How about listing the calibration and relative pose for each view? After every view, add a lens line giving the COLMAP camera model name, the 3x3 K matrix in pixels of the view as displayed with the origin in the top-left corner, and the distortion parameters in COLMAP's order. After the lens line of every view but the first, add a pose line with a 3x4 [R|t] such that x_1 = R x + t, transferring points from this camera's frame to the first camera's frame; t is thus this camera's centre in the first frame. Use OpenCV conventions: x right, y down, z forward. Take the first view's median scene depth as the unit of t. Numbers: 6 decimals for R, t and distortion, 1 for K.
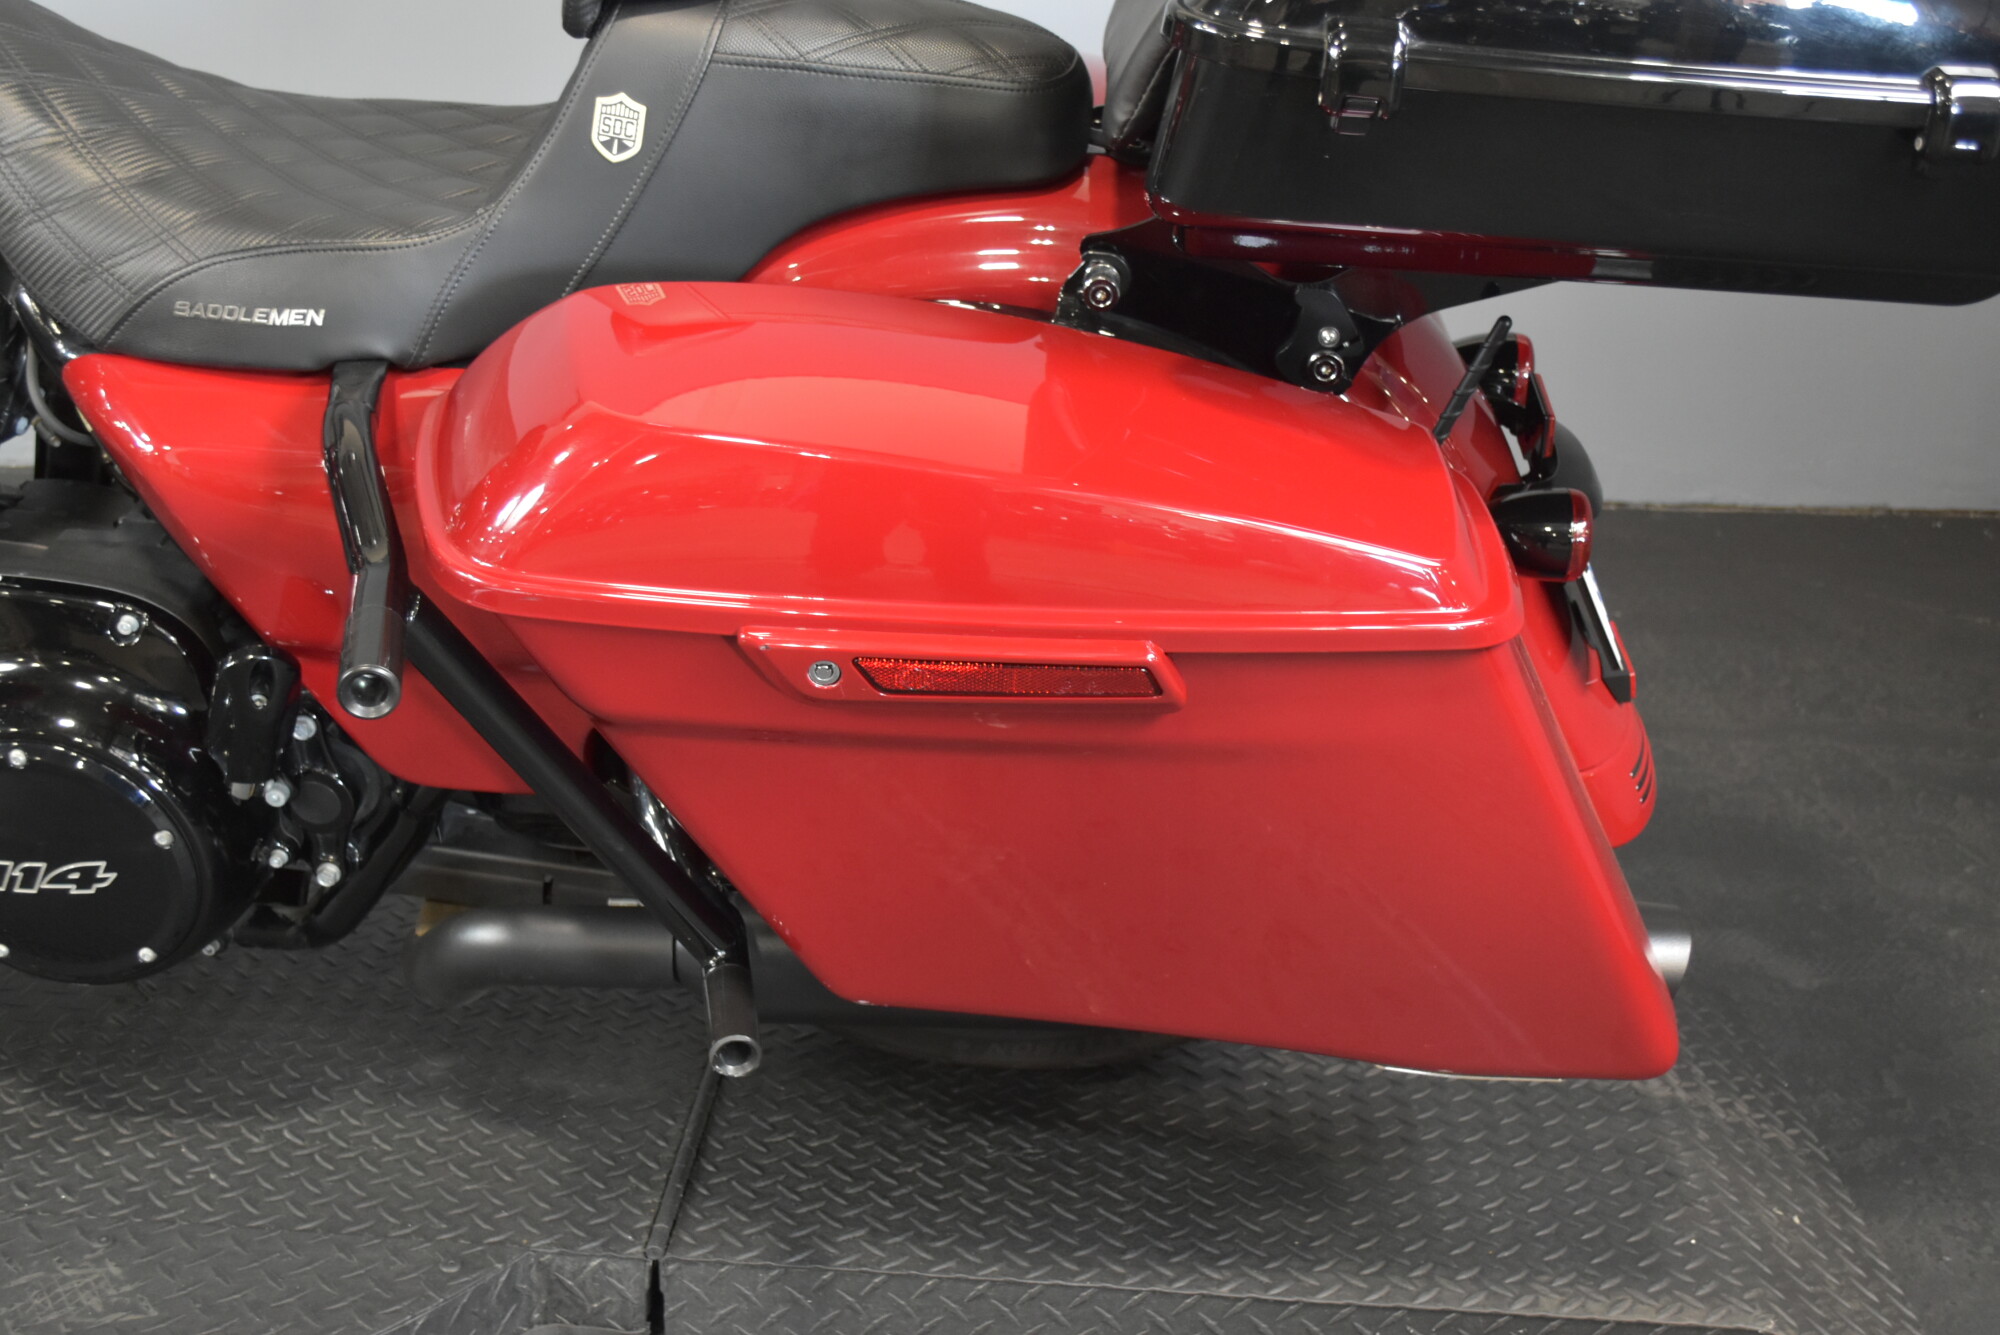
lens RADIAL K [[2214.5, 0, 1005.7], [0, 2214.5, 672.5], [0, 0, 1]] dist [-0.030483, 0.000000]
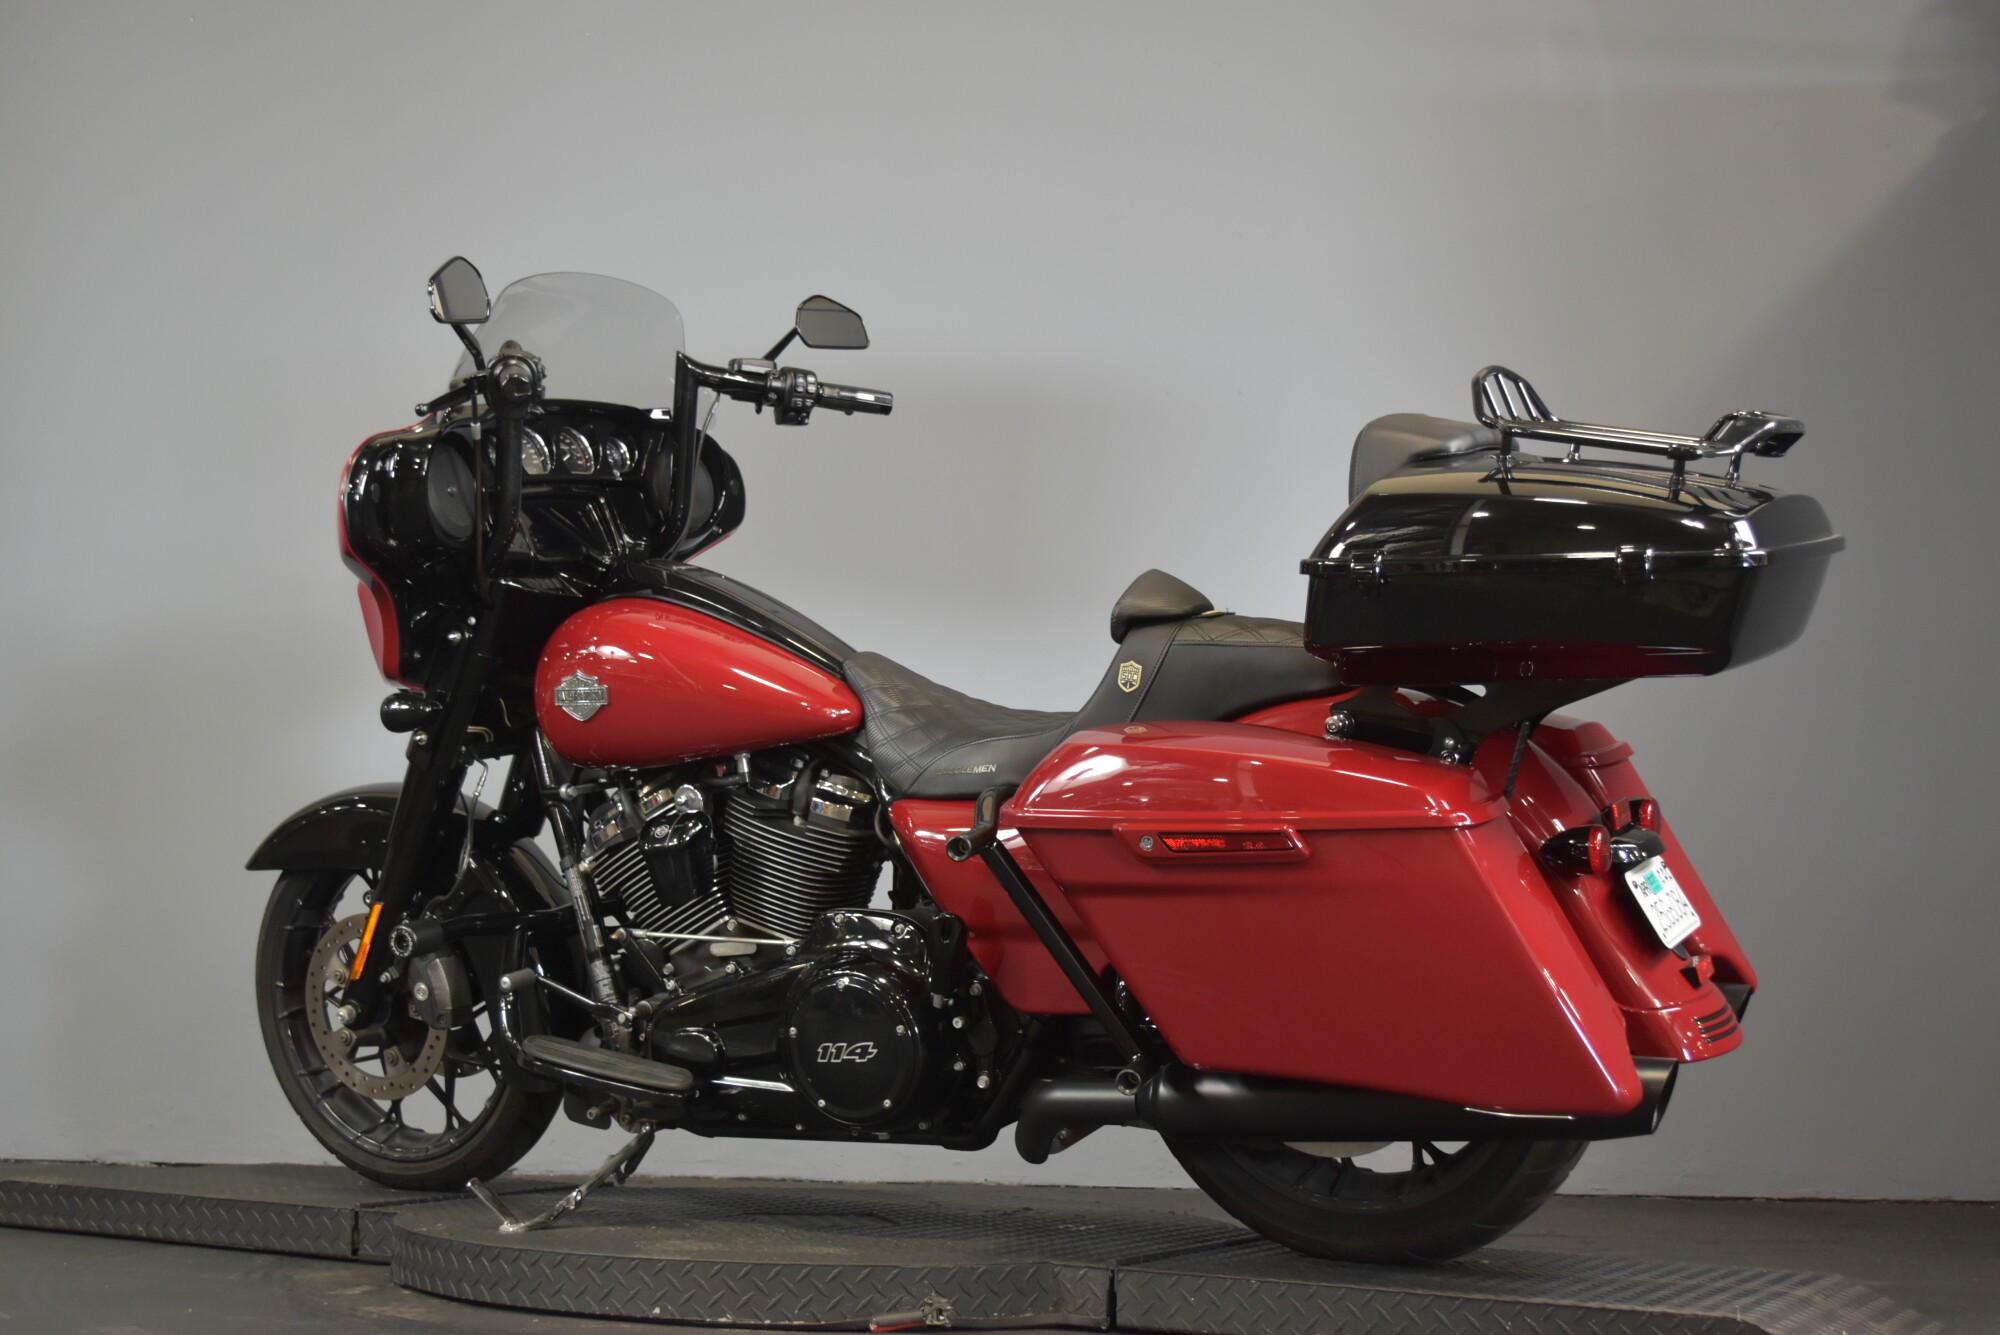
lens RADIAL K [[2434.5, 0, 1002.8], [0, 2434.5, 674.6], [0, 0, 1]] dist [-0.029304, 0.000000]
pose [[0.899901, -0.080387, -0.428622, 0.686795], [-0.134172, 0.884152, -0.447518, 0.780588], [0.414942, 0.460231, 0.784863, -0.859163]]
